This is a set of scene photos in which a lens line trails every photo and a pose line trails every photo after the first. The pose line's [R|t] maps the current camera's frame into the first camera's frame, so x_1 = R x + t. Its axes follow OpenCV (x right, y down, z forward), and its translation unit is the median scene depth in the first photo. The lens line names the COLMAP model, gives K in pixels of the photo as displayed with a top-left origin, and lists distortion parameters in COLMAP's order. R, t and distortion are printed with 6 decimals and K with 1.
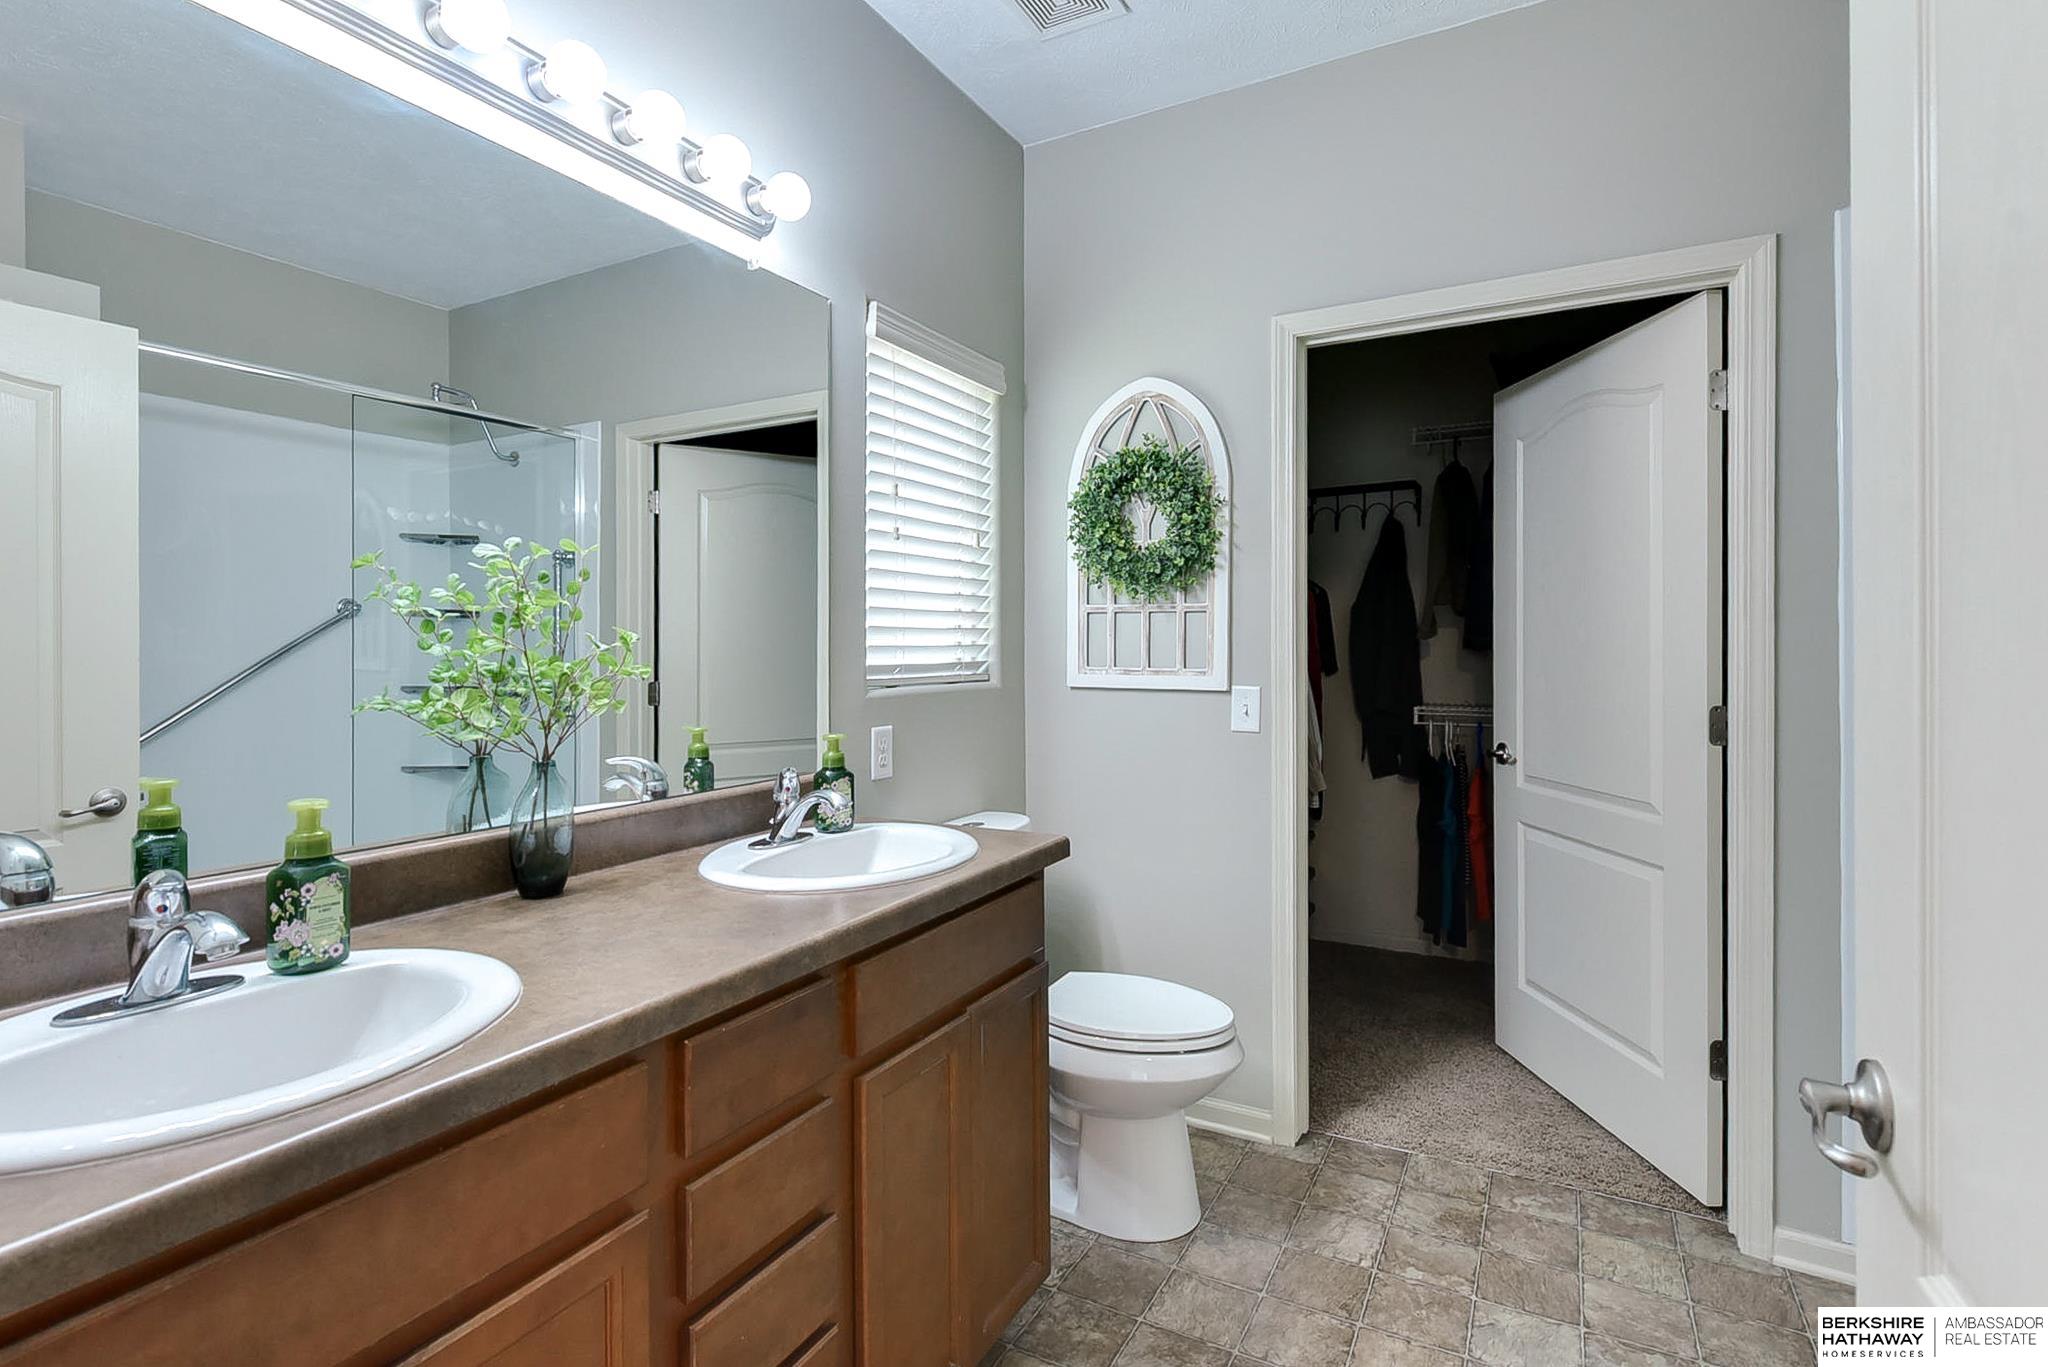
lens RADIAL K [[1007.2, 0, 1013.1], [0, 1007.2, 658.3], [0, 0, 1]] dist [0.003223, -0.000088]
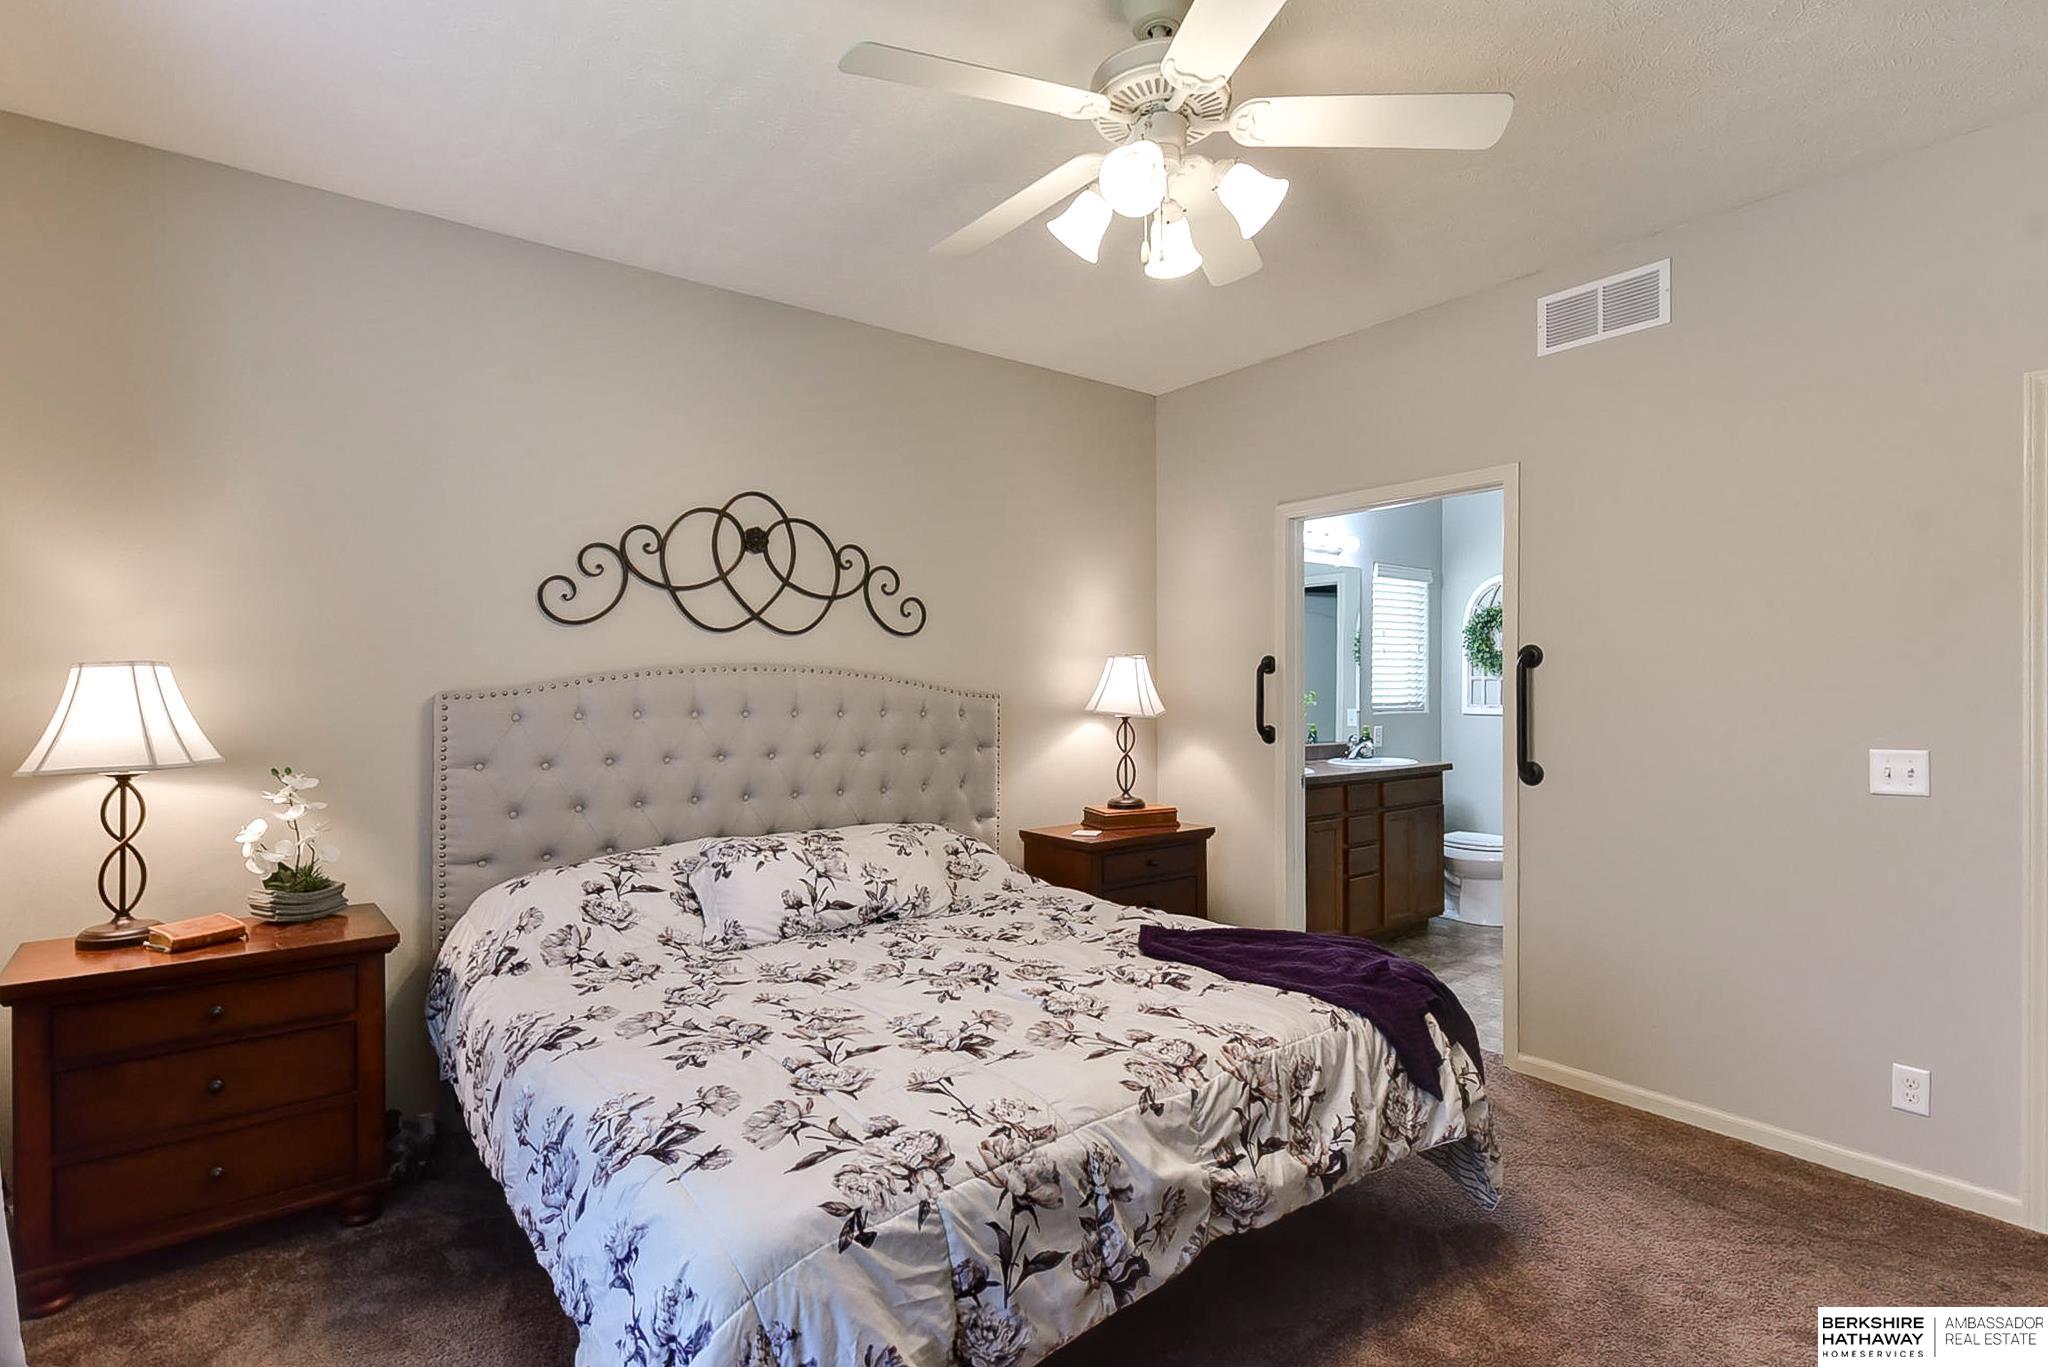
lens RADIAL K [[1007.2, 0, 1013.1], [0, 1007.2, 658.3], [0, 0, 1]] dist [0.003223, -0.000088]
pose [[0.916110, 0.004282, -0.400904, 0.039077], [-0.015245, 0.999592, -0.024159, -0.024567], [0.400637, 0.028244, 0.915801, -1.459879]]
